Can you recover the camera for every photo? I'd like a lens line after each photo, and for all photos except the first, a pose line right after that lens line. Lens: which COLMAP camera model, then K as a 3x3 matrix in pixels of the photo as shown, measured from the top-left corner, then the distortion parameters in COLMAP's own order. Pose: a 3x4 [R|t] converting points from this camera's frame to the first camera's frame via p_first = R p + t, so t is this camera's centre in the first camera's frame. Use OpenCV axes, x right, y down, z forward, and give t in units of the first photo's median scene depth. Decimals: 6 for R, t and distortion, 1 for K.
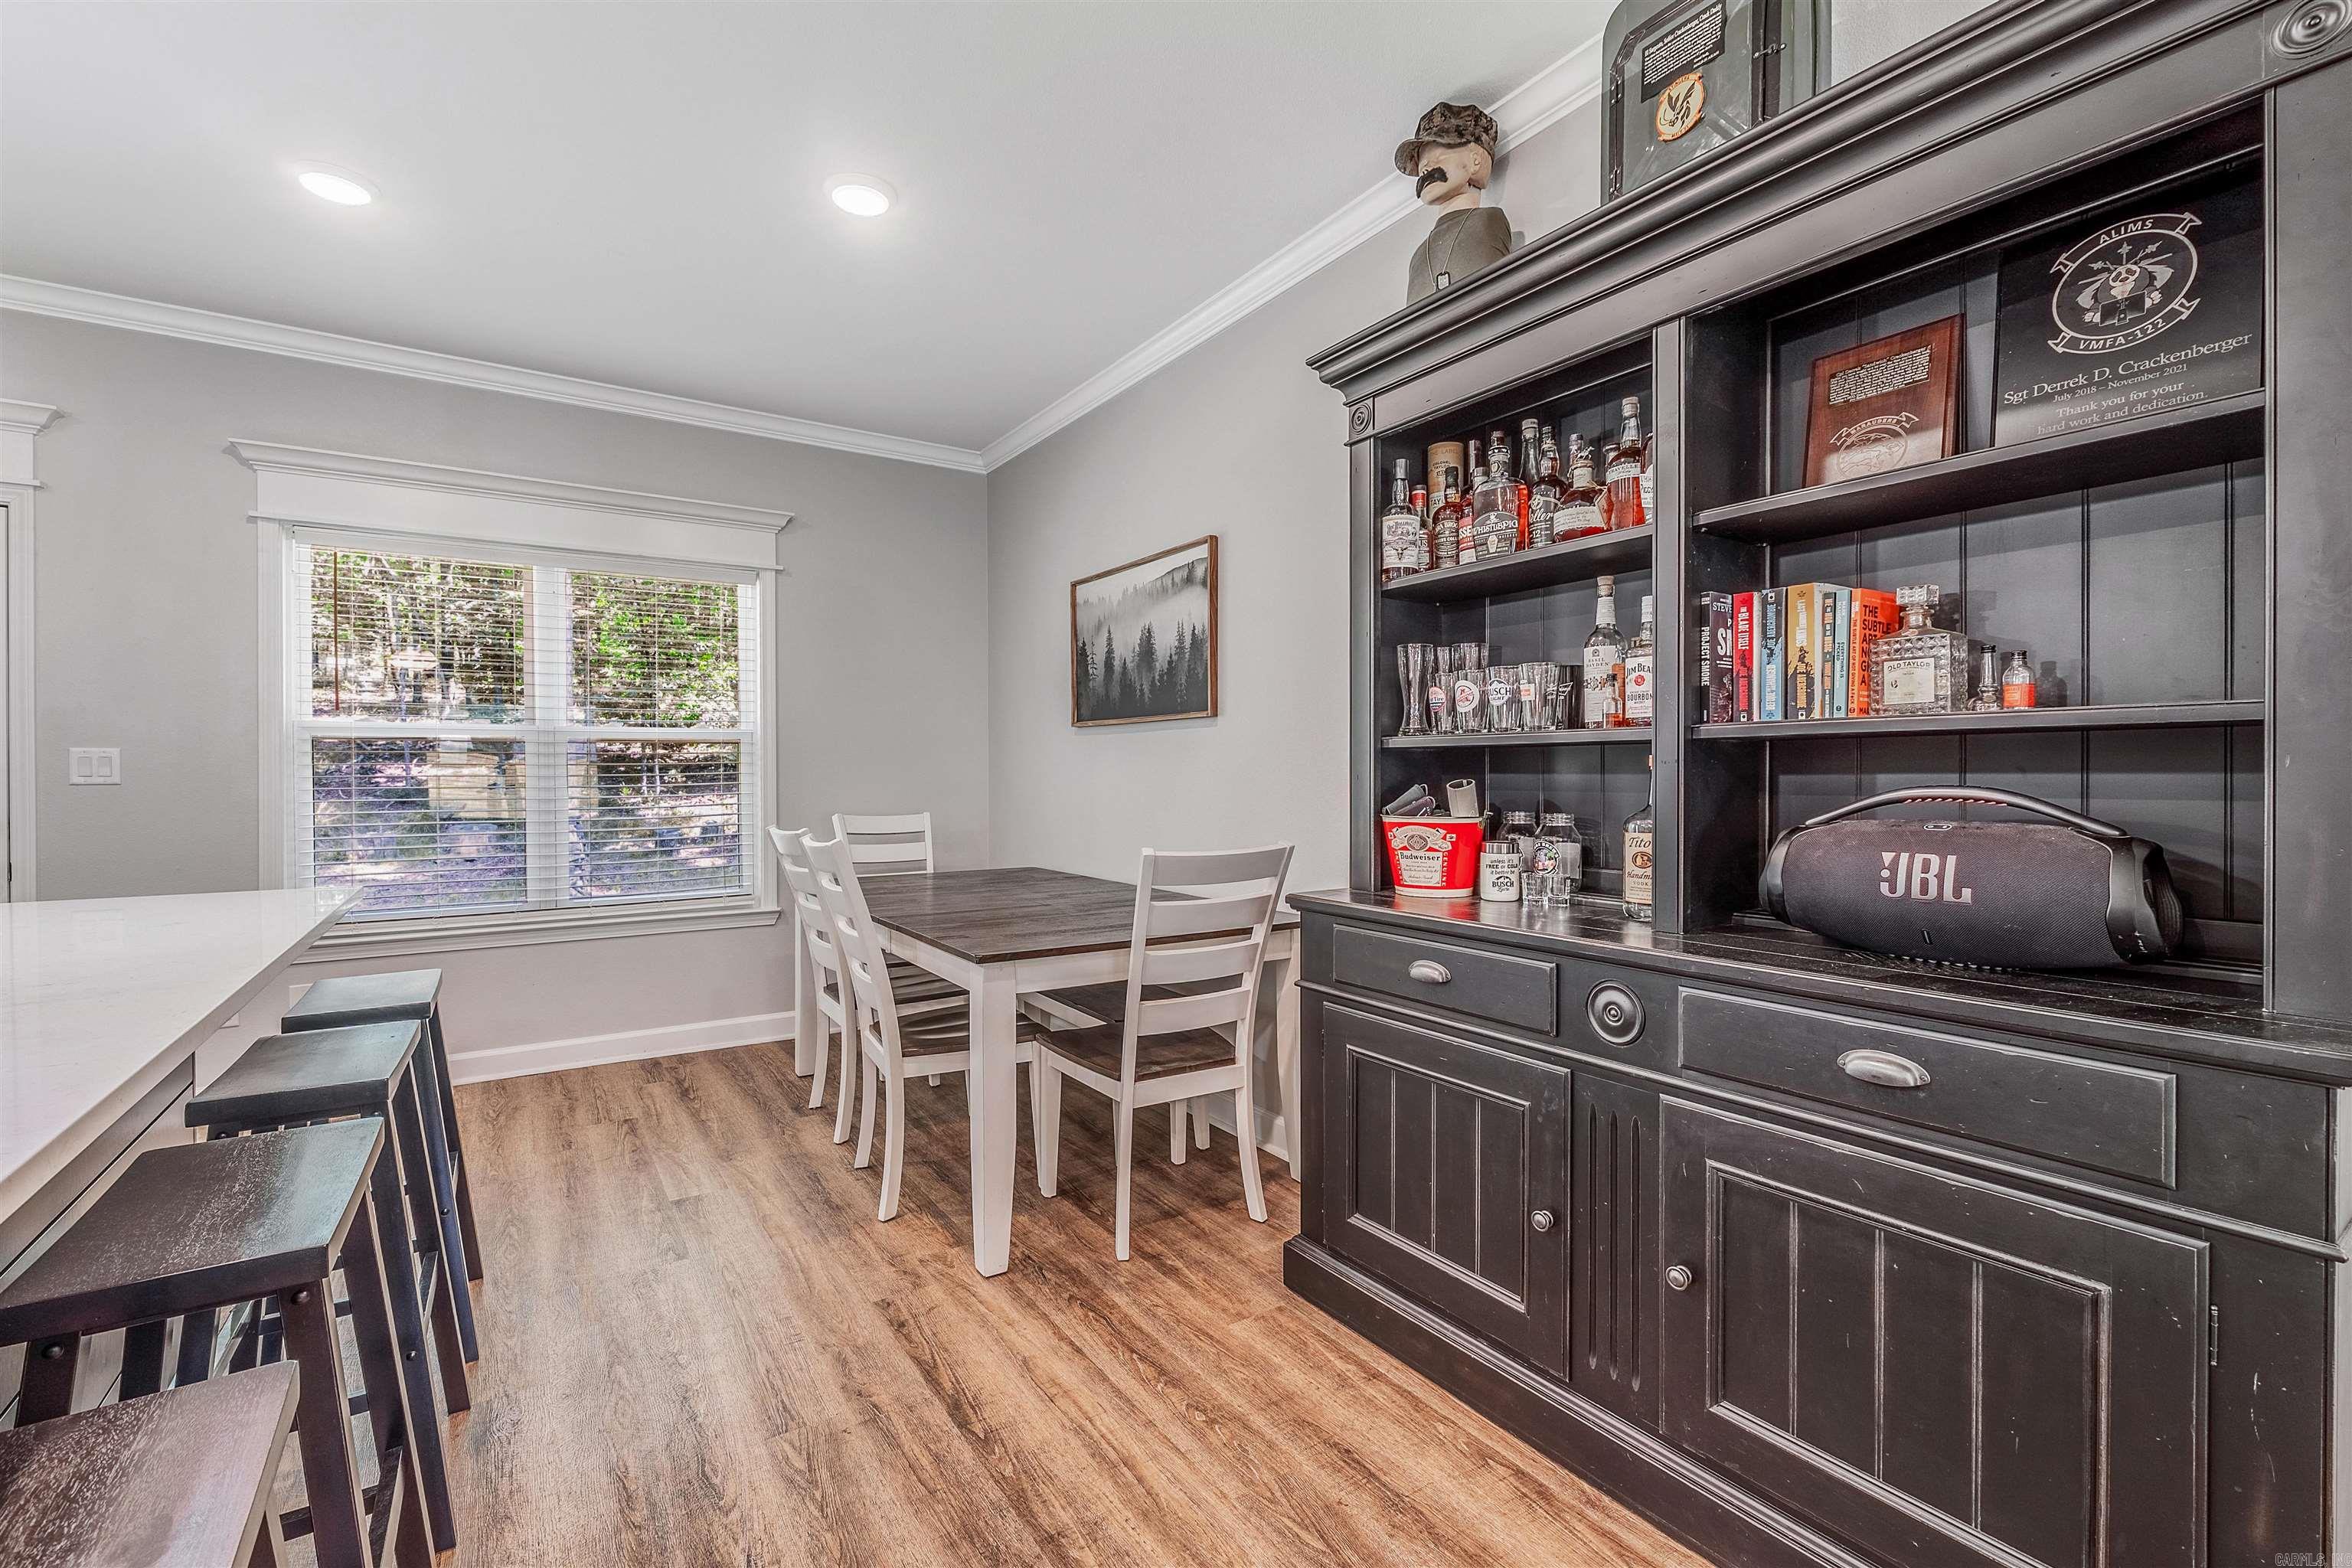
lens RADIAL K [[1013.5, 0, 1185.6], [0, 1013.5, 775.9], [0, 0, 1]] dist [-0.005840, -0.000158]
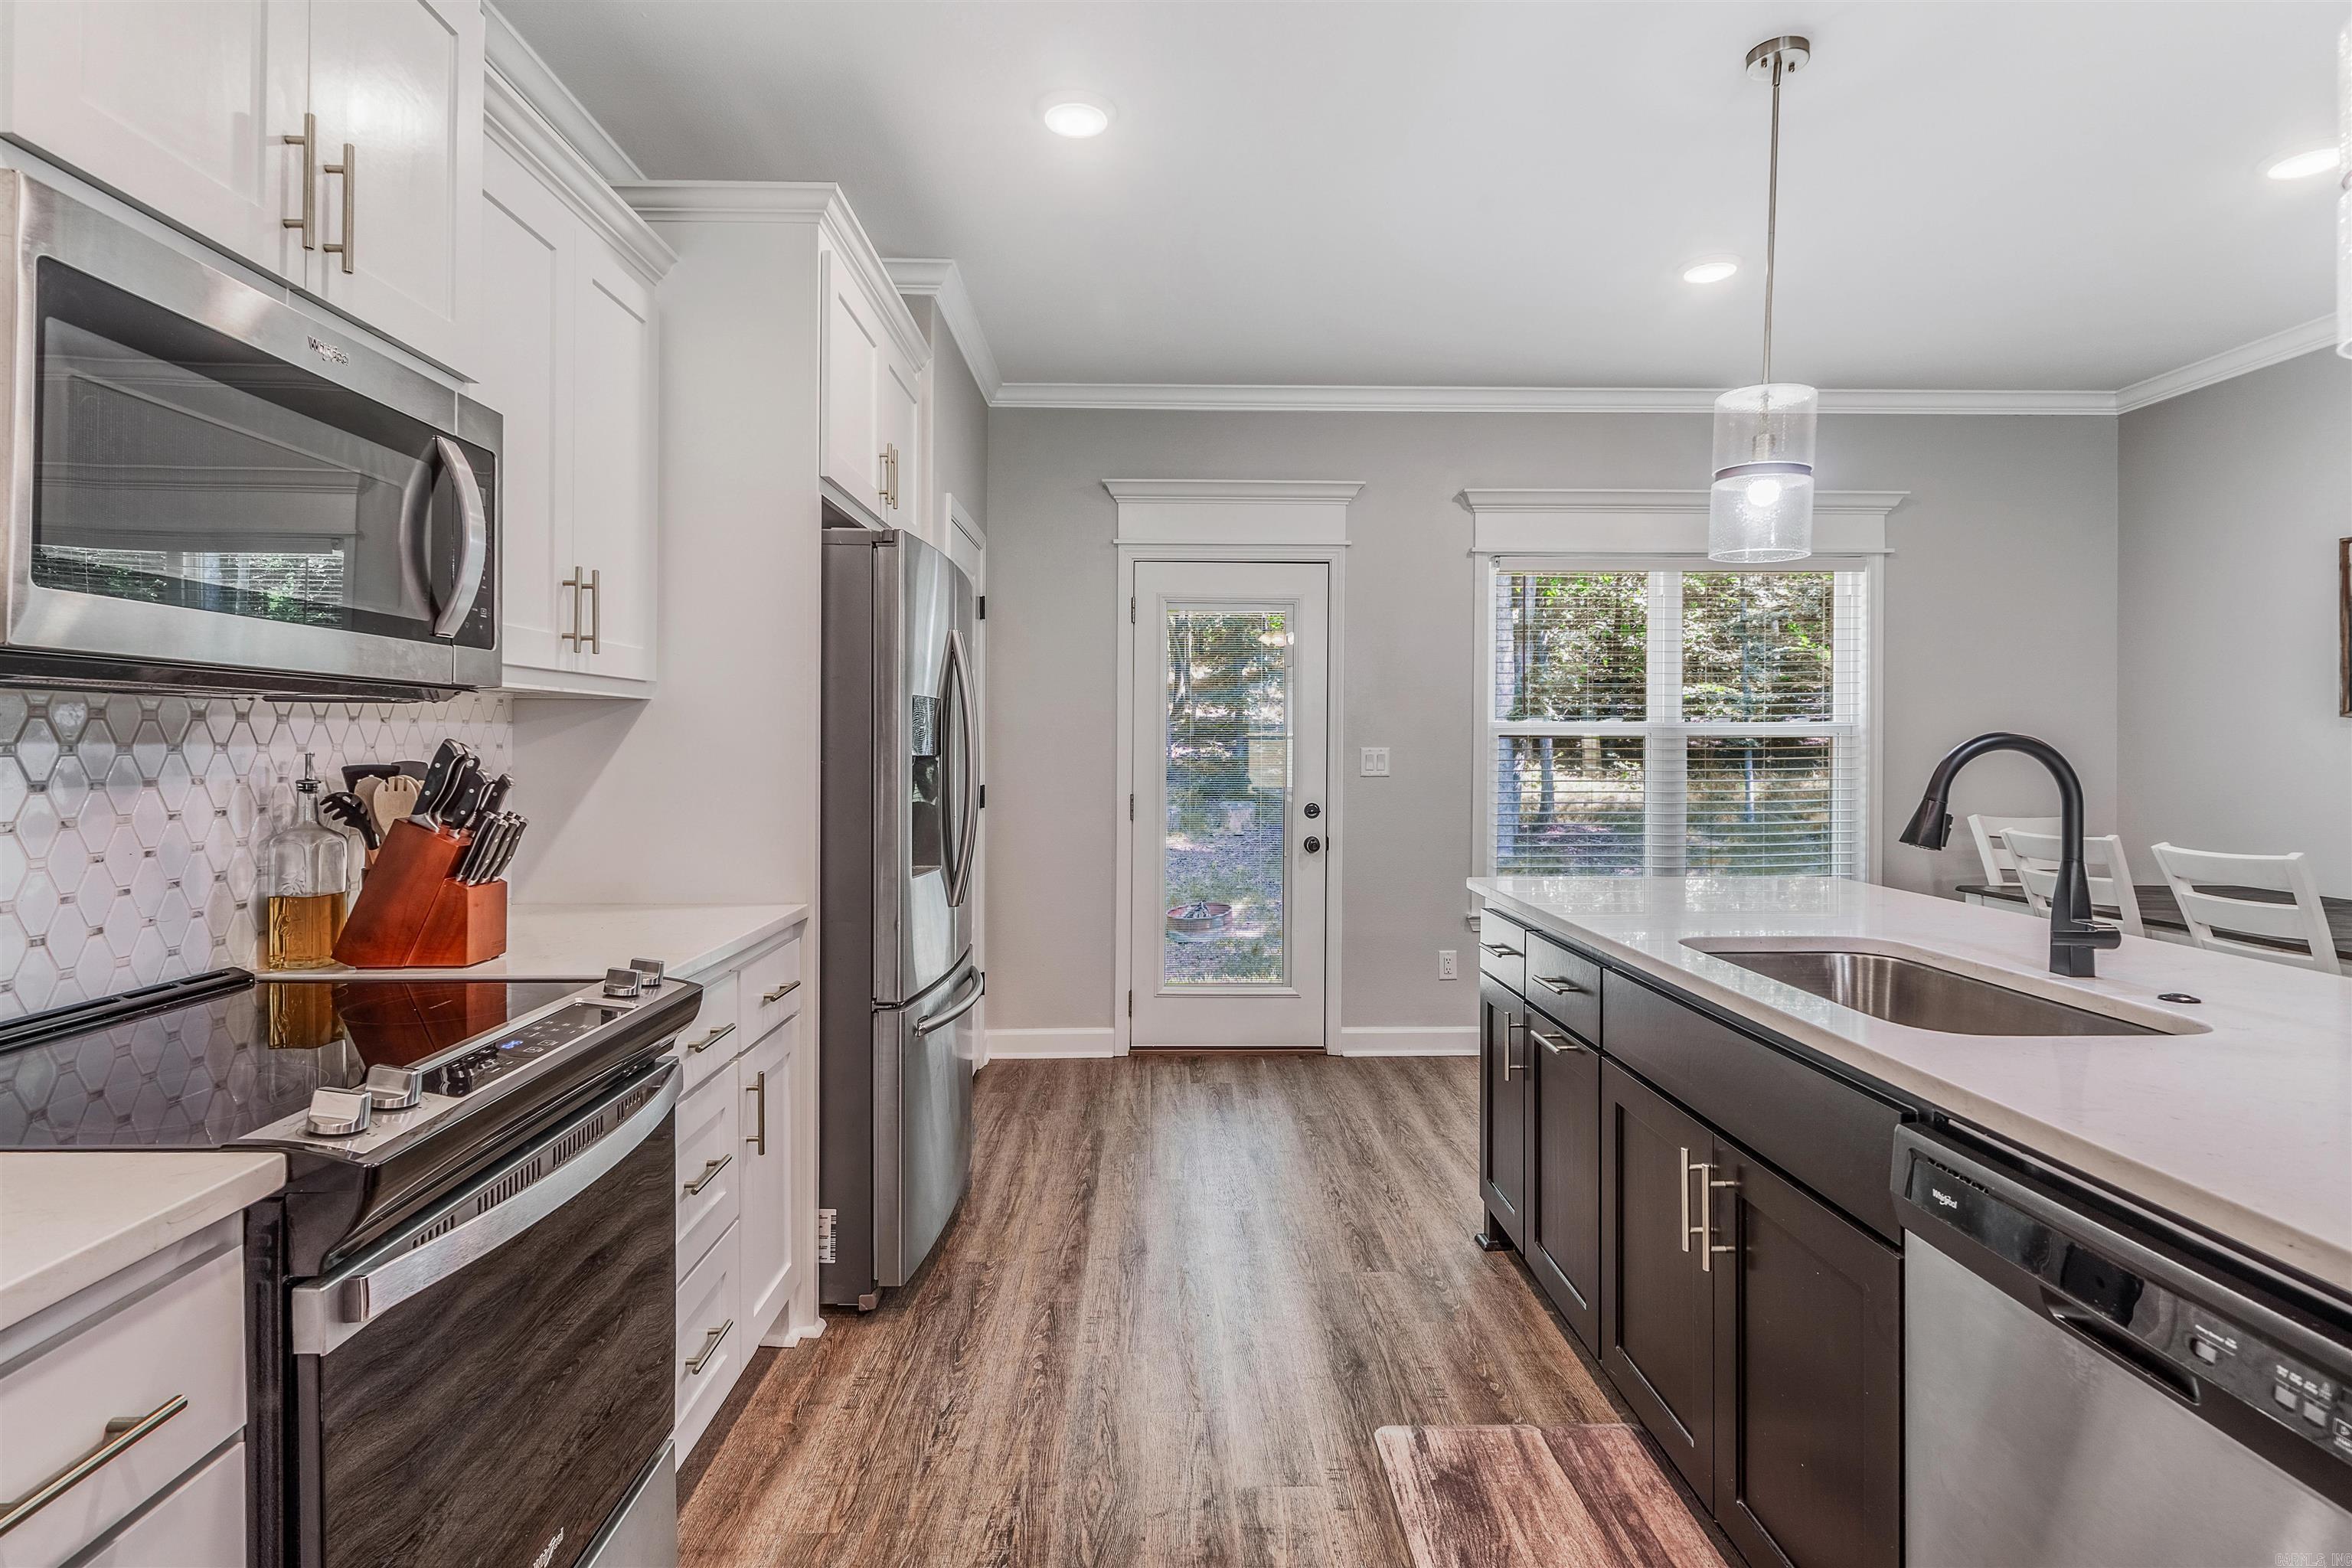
lens RADIAL K [[1167.5, 0, 1173.2], [0, 1167.5, 747.0], [0, 0, 1]] dist [-0.003718, 0.000092]
pose [[0.840816, 0.001712, -0.541319, -0.712043], [-0.004091, 0.999987, -0.003193, -0.031618], [0.541306, 0.004899, 0.840812, -0.519806]]
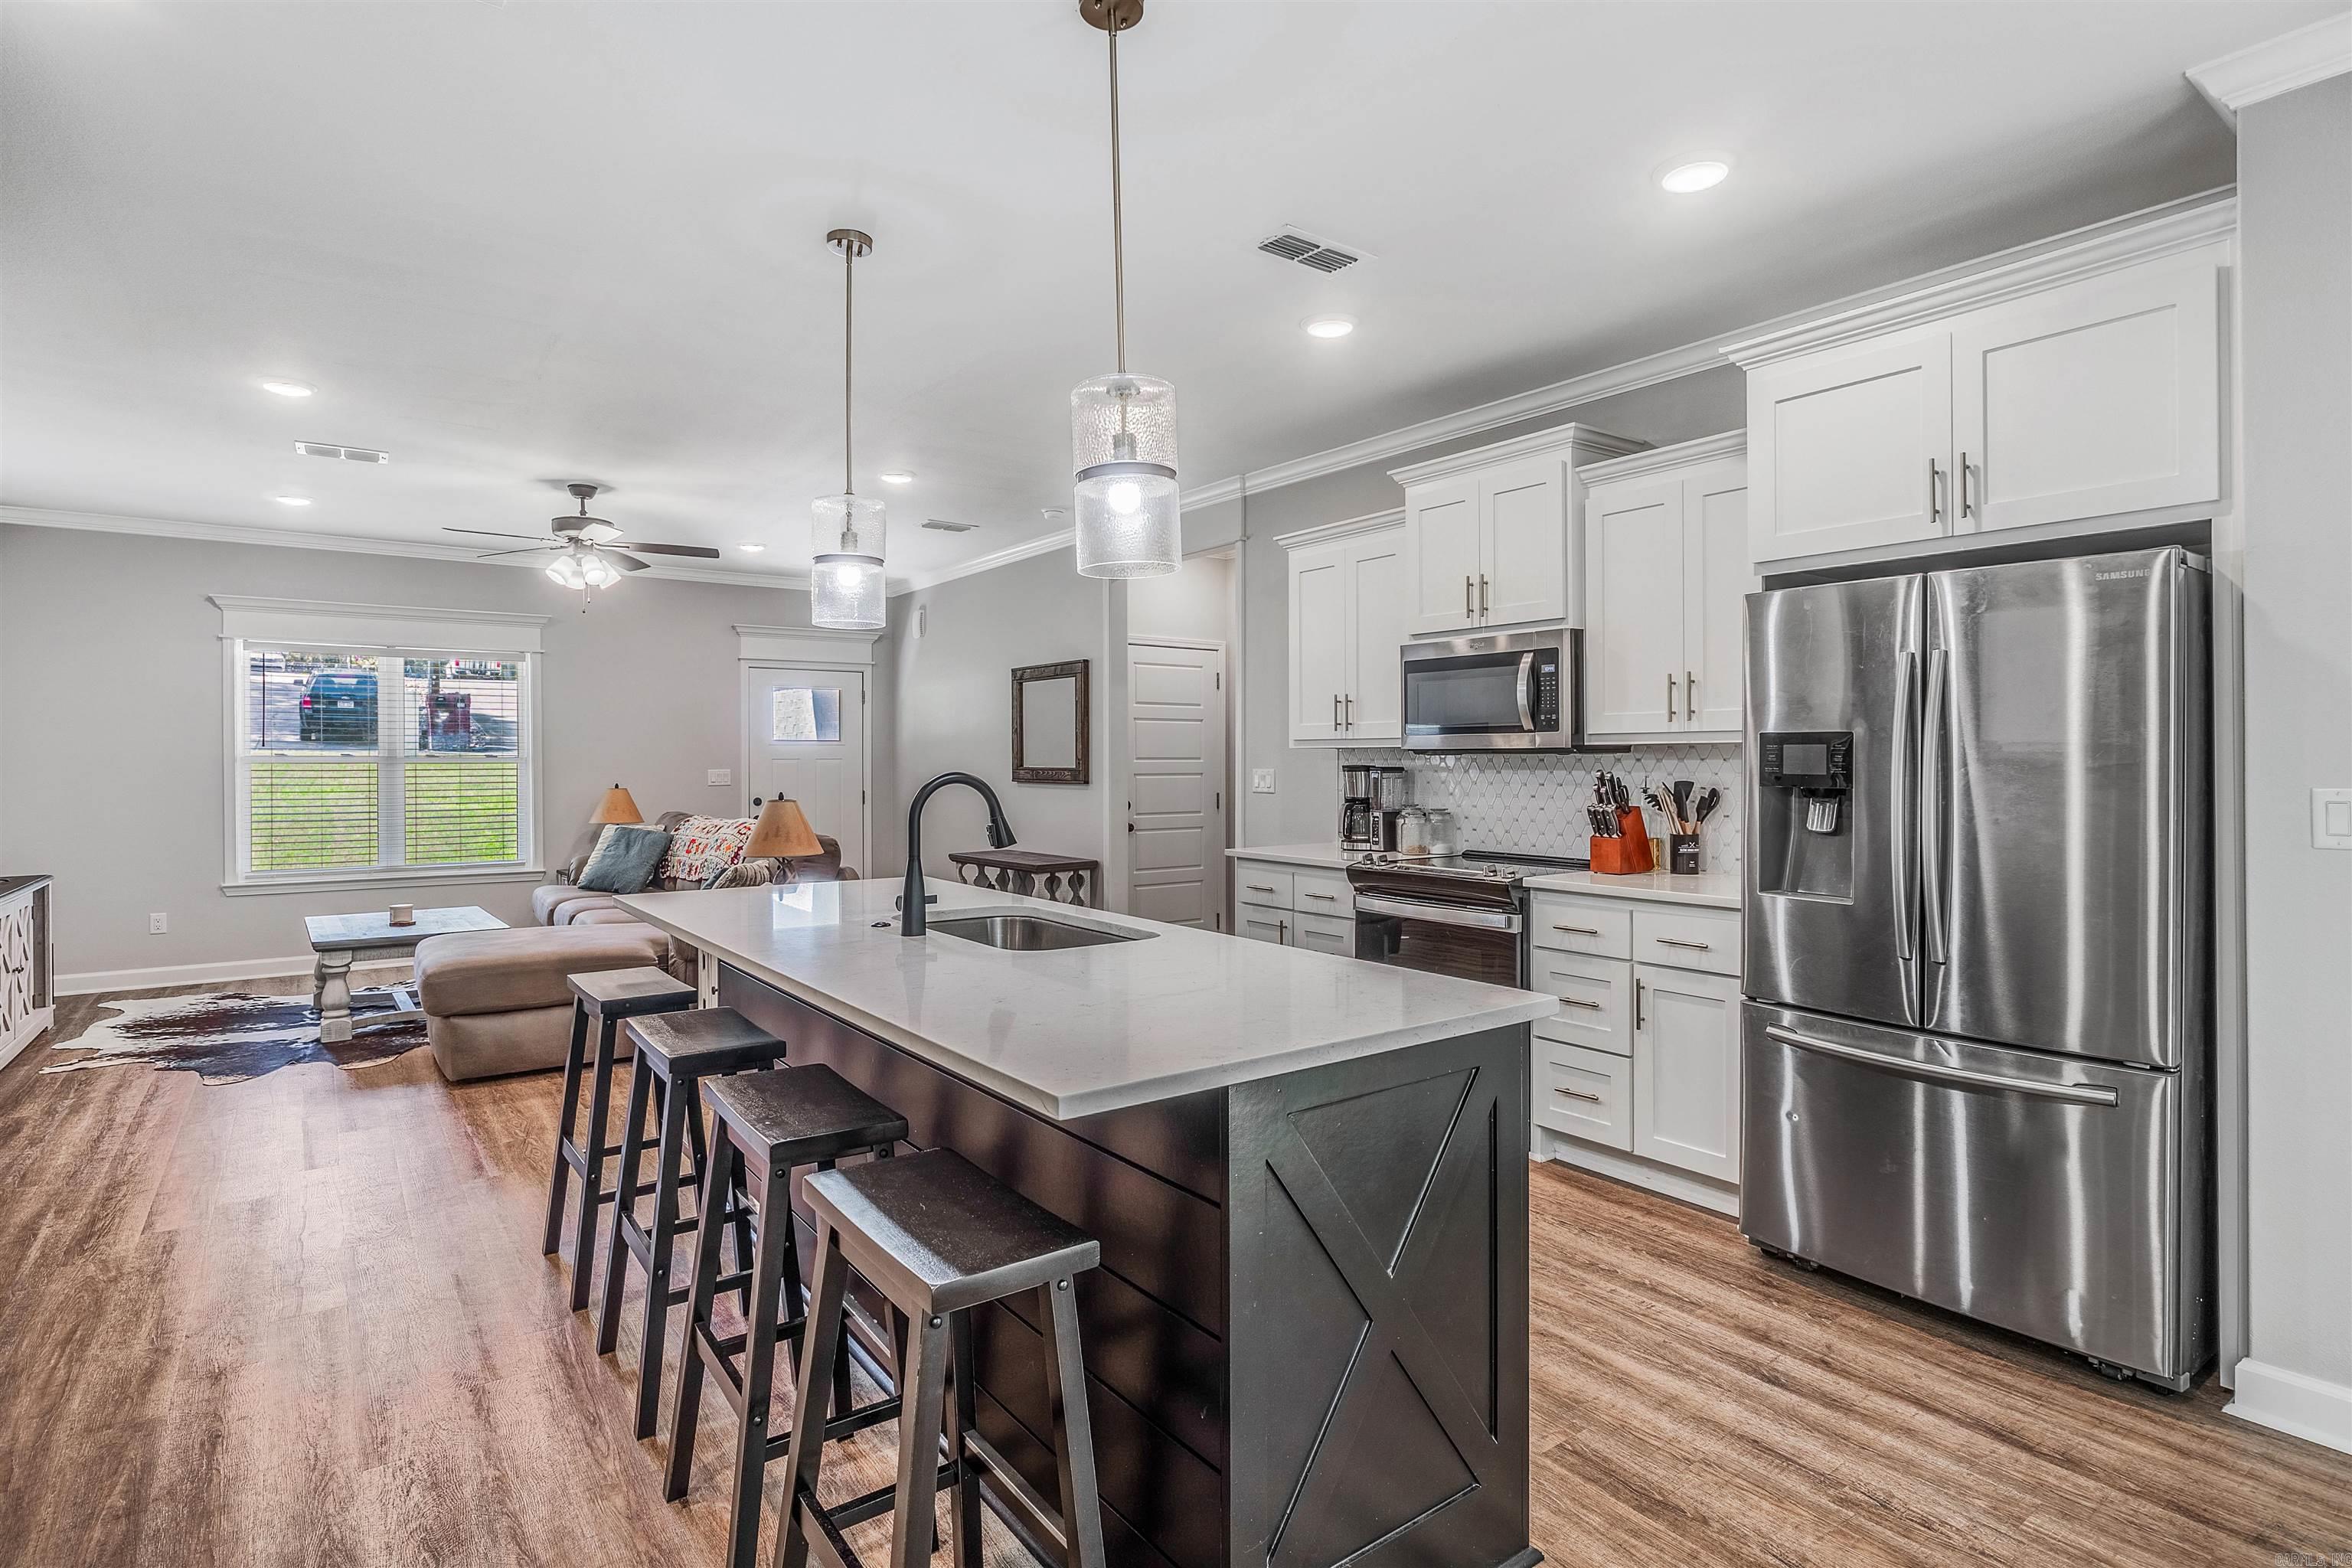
lens RADIAL K [[1175.7, 0, 1167.6], [0, 1175.7, 748.1], [0, 0, 1]] dist [-0.000864, 0.000378]
pose [[-0.999174, 0.001688, -0.040611, -0.828367], [0.001775, 0.999996, -0.002097, -0.067365], [0.040607, -0.002168, -0.999173, 1.578377]]
